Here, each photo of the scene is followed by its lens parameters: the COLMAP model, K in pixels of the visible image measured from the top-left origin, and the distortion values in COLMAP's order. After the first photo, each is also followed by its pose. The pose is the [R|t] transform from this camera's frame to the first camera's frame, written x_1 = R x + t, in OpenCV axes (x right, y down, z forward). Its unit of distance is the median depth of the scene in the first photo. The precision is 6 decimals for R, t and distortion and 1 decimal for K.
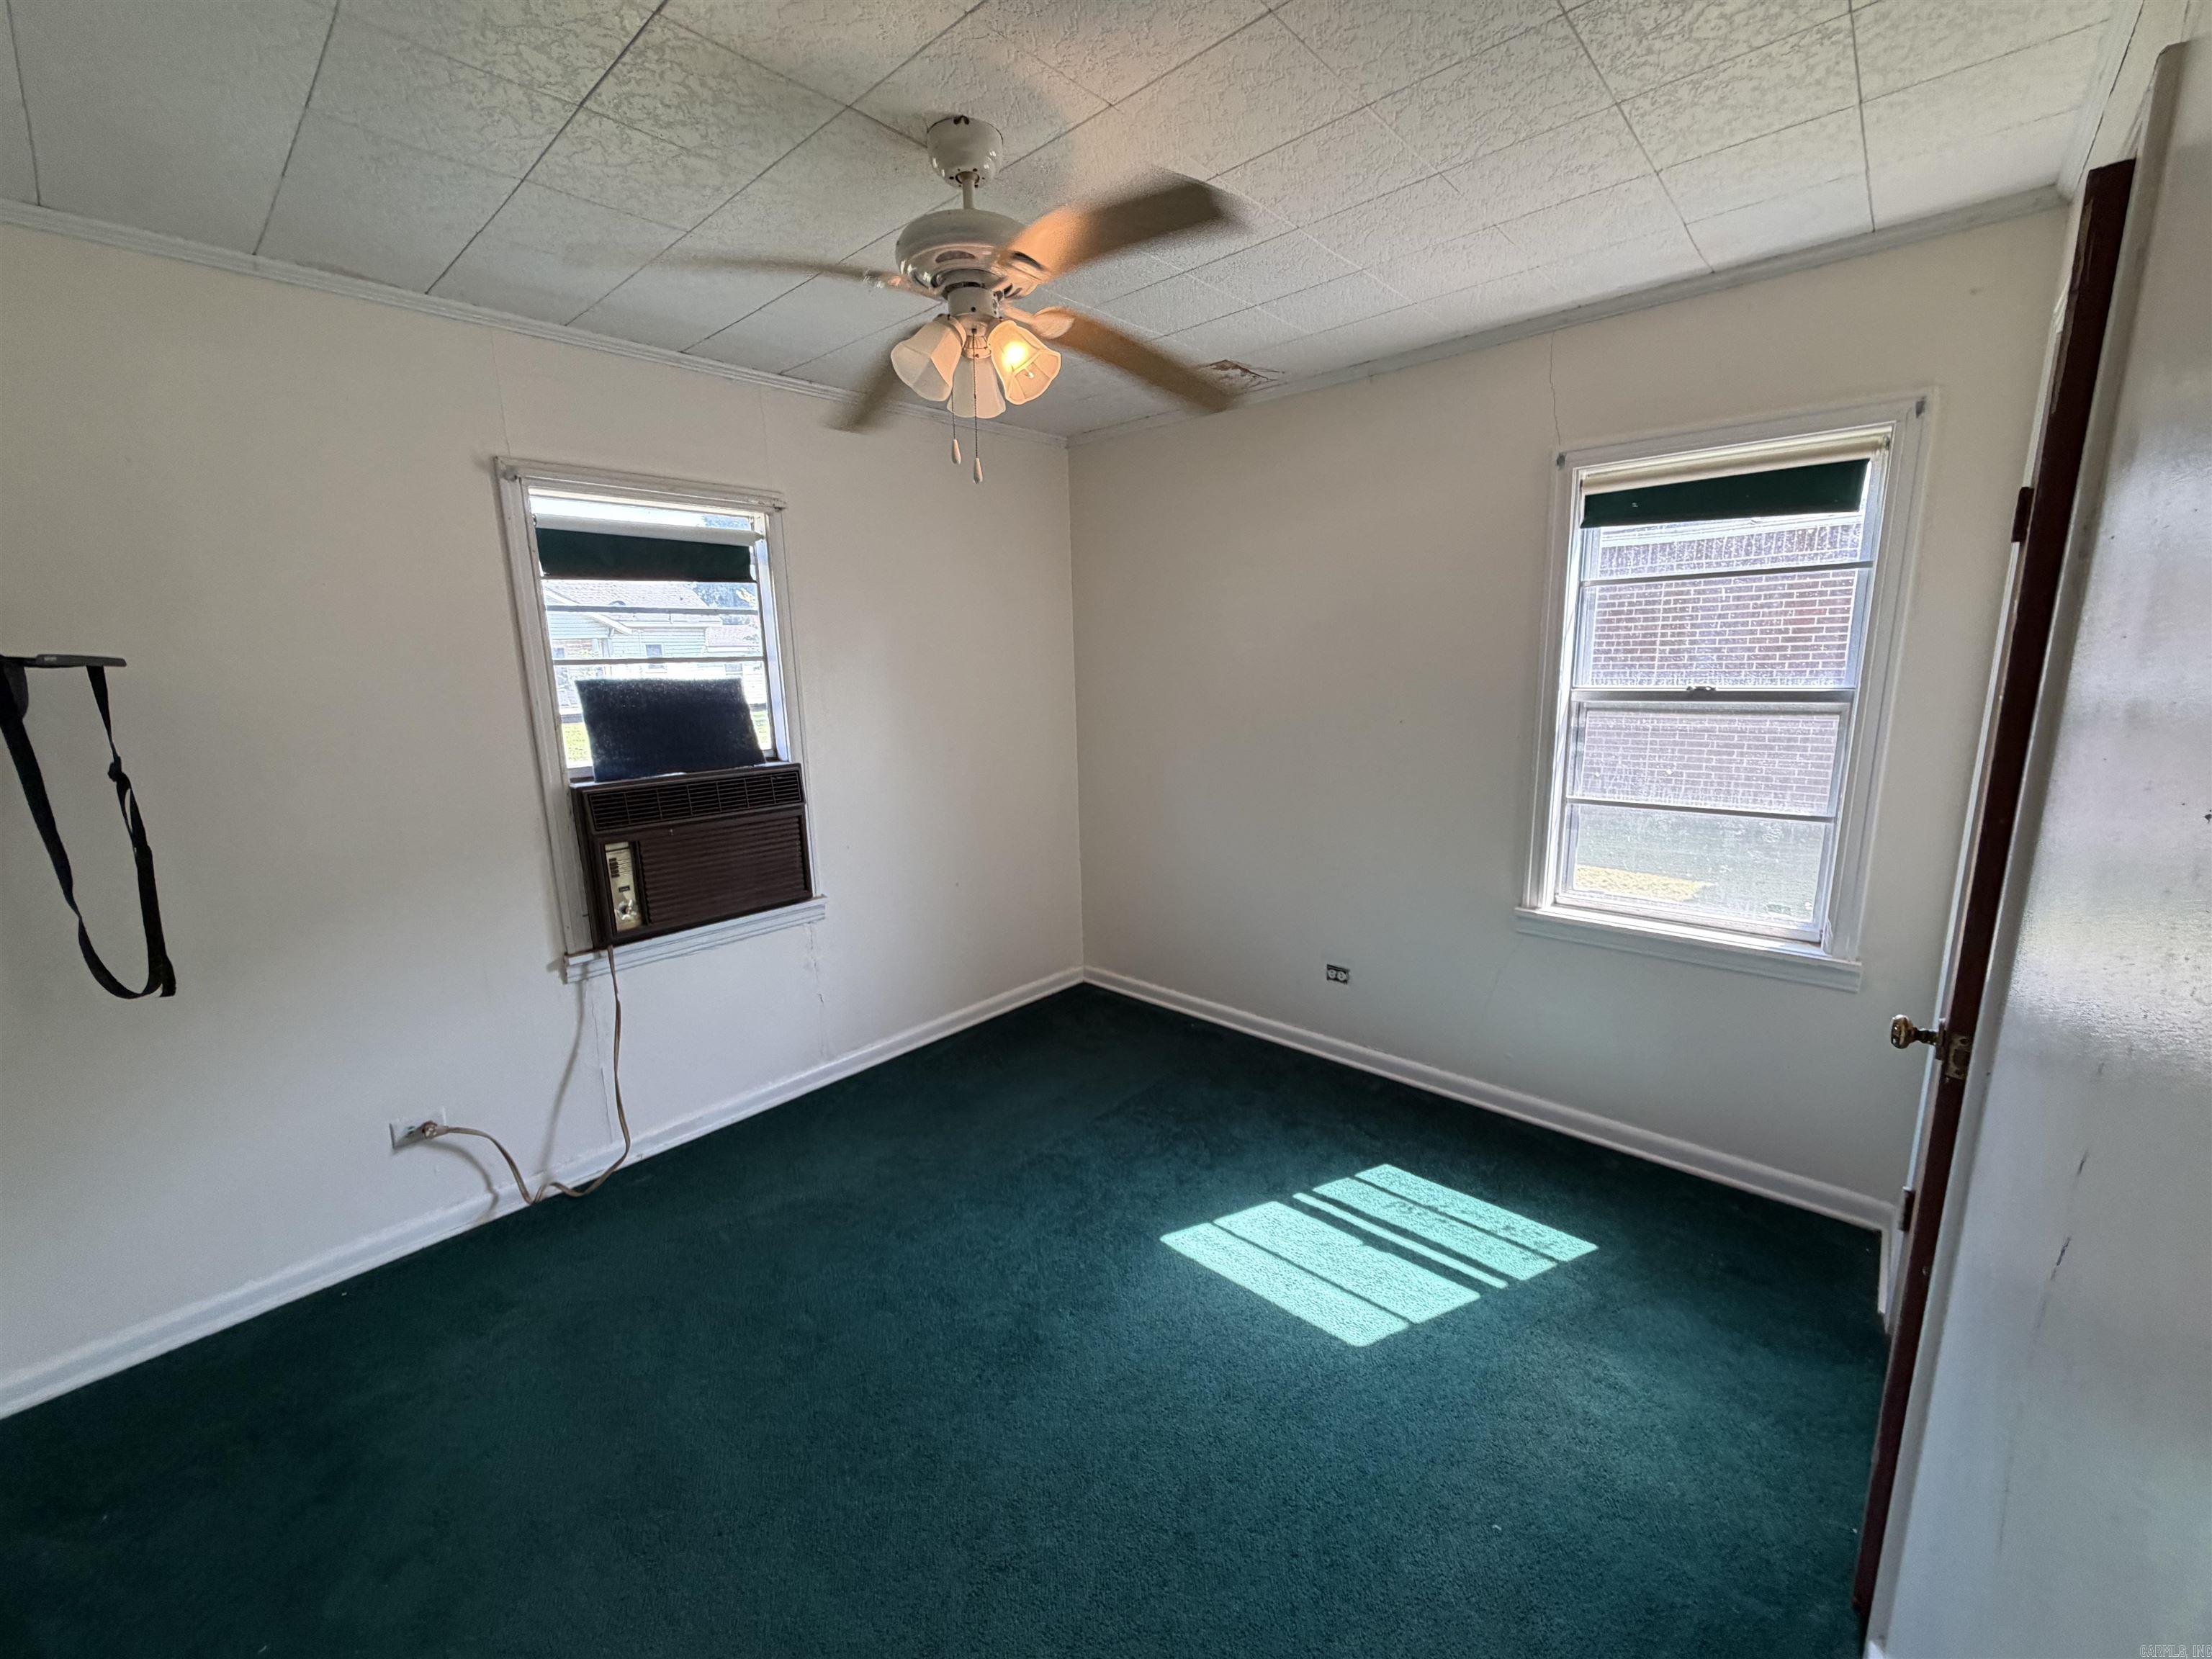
lens RADIAL K [[884.1, 0, 1104.3], [0, 884.1, 826.3], [0, 0, 1]] dist [-0.001758, -0.000015]
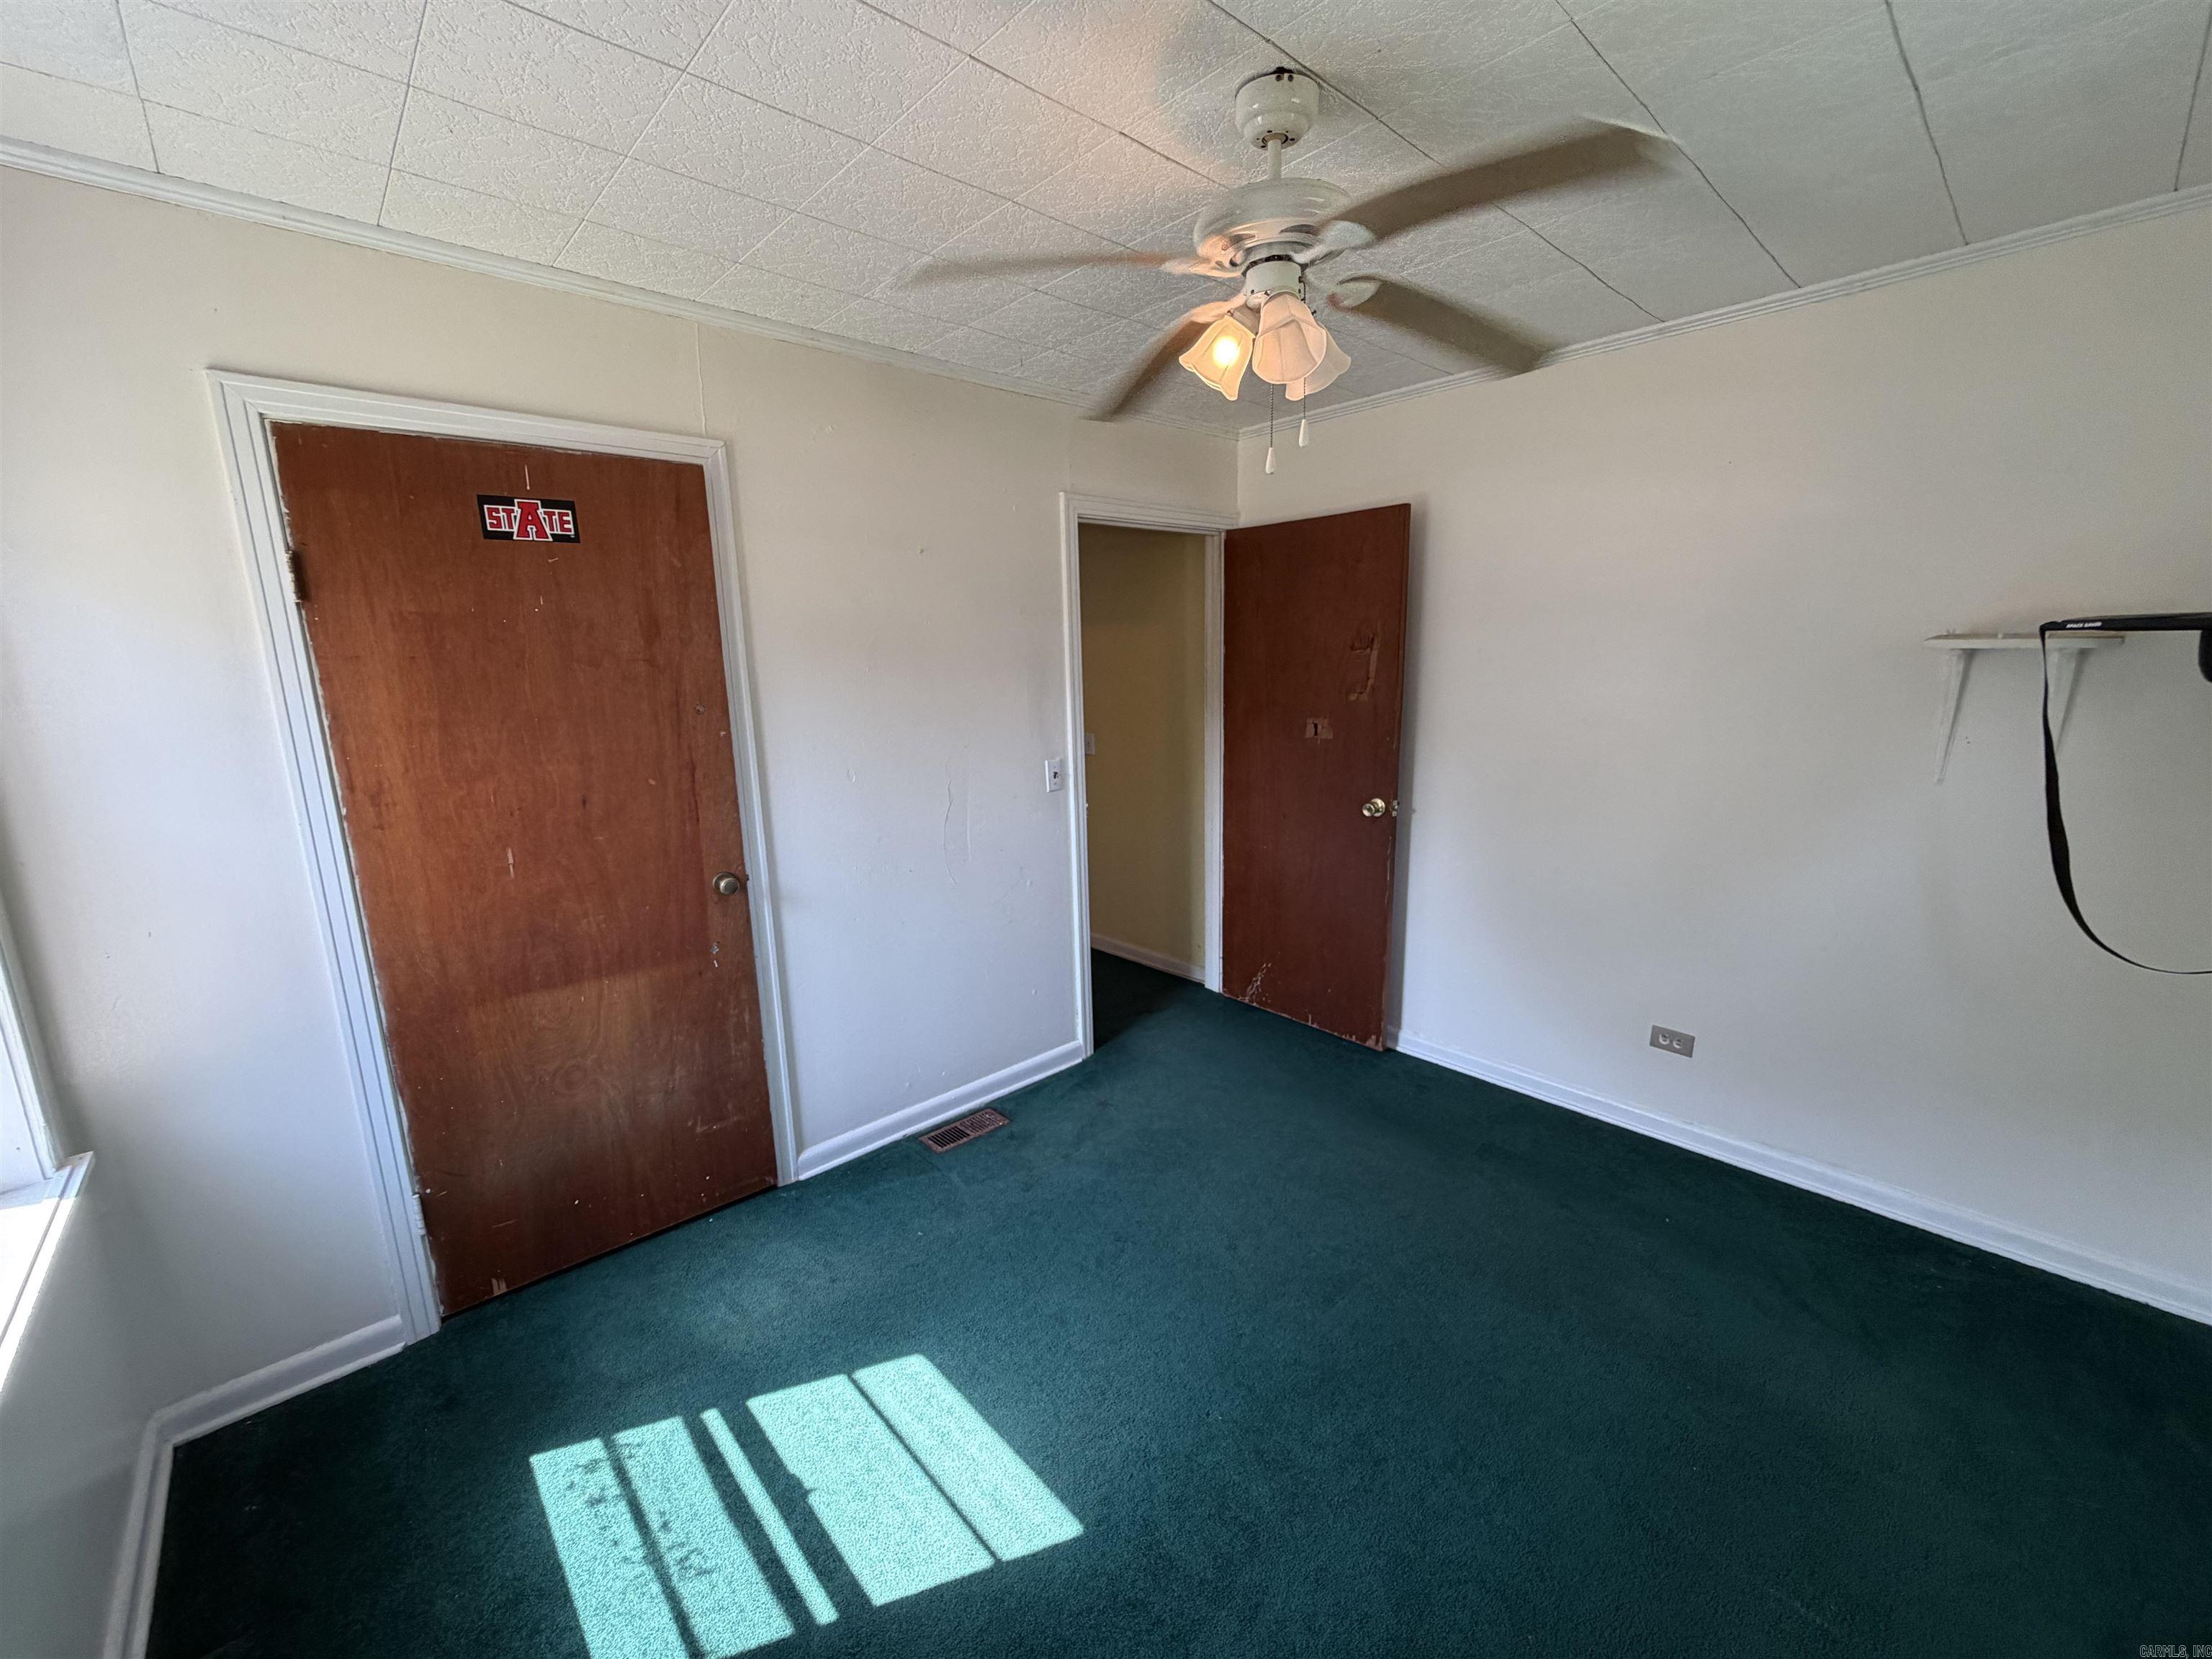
lens RADIAL K [[884.1, 0, 1101.4], [0, 884.1, 831.9], [0, 0, 1]] dist [0.000683, 0.000437]
pose [[-0.994026, 0.033550, 0.103863, -0.043274], [0.070231, 0.925033, 0.373340, -0.316739], [-0.083551, 0.378403, -0.921862, 1.579252]]
